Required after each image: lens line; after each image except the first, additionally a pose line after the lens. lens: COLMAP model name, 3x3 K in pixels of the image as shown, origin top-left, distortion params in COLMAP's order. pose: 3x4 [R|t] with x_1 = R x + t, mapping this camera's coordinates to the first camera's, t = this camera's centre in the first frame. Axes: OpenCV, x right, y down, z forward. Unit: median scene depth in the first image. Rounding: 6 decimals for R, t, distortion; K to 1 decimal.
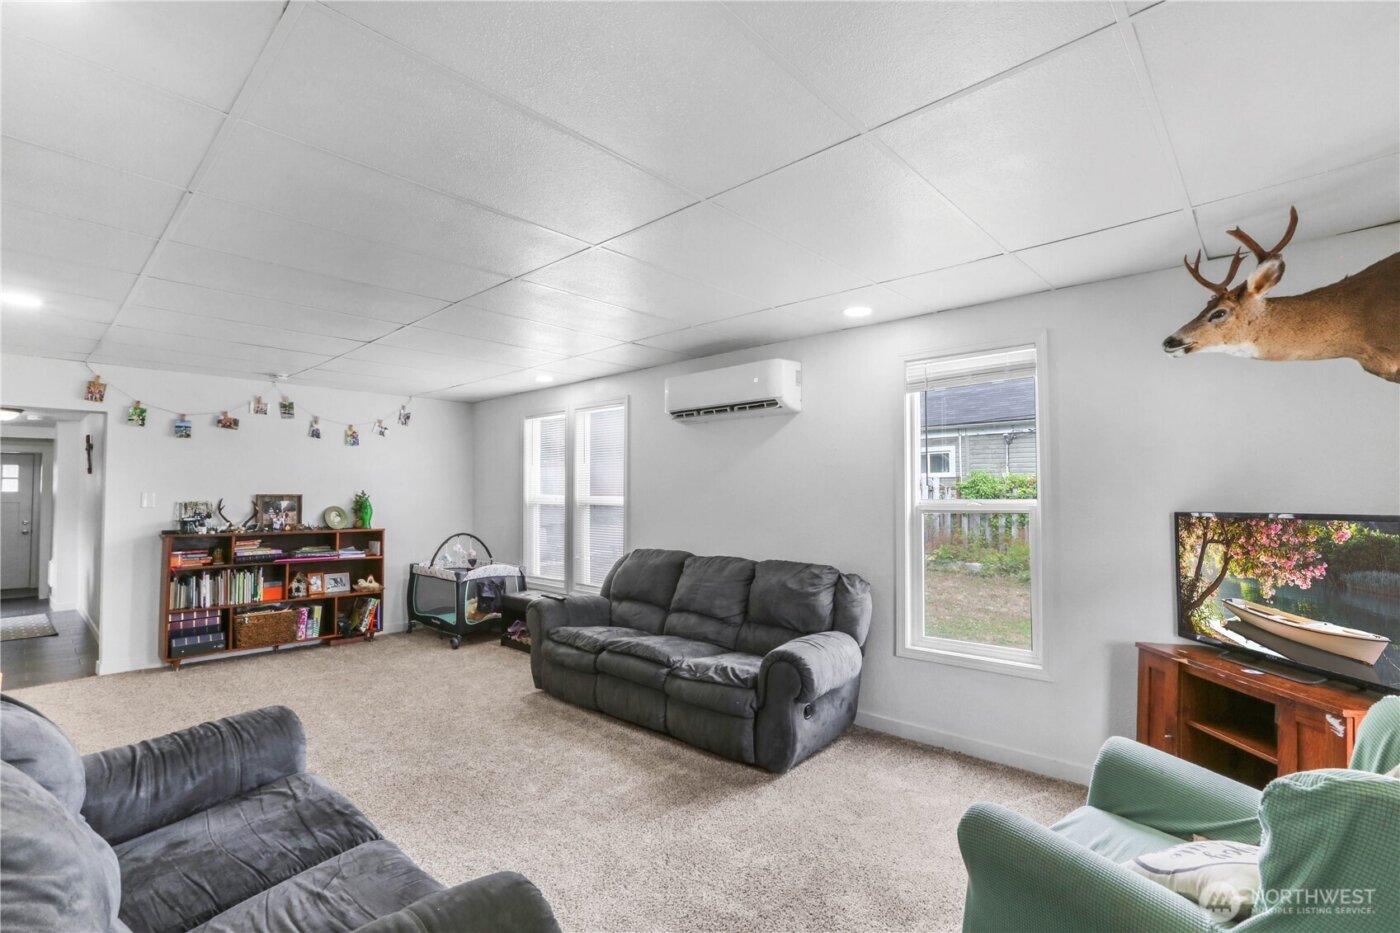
lens RADIAL K [[646.9, 0, 700.3], [0, 646.9, 472.5], [0, 0, 1]] dist [-0.013397, 0.000777]
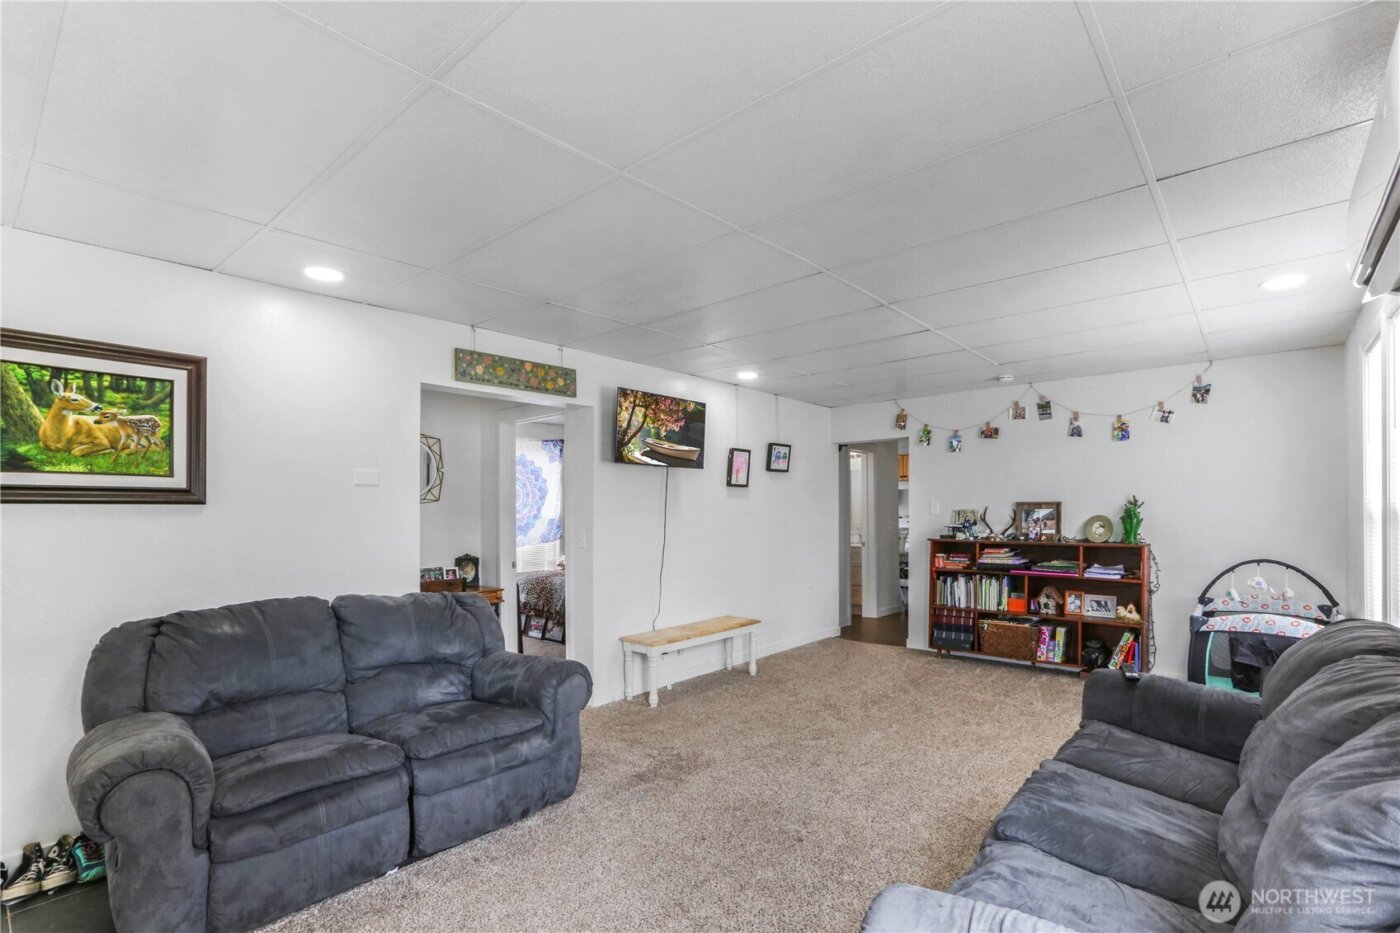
lens RADIAL K [[646.9, 0, 702.6], [0, 646.9, 510.5], [0, 0, 1]] dist [-0.013397, 0.000777]
pose [[0.043358, -0.001210, -0.999059, 0.265332], [0.038051, 0.999276, 0.000441, 0.028066], [0.998335, -0.038034, 0.043372, 0.479977]]
